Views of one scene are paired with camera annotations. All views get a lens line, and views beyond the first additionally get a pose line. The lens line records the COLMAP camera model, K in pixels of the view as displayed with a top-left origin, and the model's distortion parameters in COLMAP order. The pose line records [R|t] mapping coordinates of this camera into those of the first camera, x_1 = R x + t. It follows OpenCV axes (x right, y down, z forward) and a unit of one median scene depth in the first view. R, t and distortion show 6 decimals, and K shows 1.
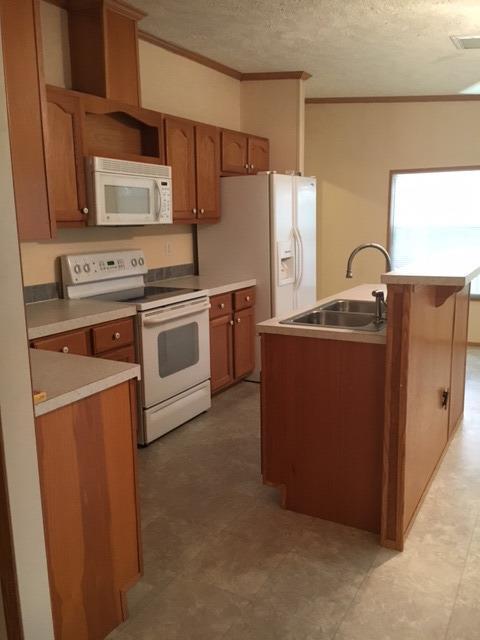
lens RADIAL K [[545.1, 0, 241.8], [0, 545.1, 322.7], [0, 0, 1]] dist [0.004387, -0.007539]
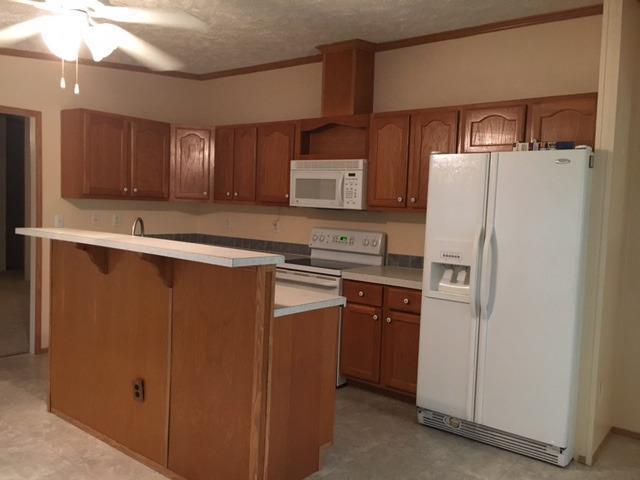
lens RADIAL K [[545.1, 0, 322.3], [0, 545.1, 238.2], [0, 0, 1]] dist [0.004387, -0.007539]
pose [[-0.151123, 0.067698, -0.986194, 1.138319], [-0.225879, 0.968893, 0.101124, -0.255877], [0.962362, 0.238042, -0.131130, 1.263483]]
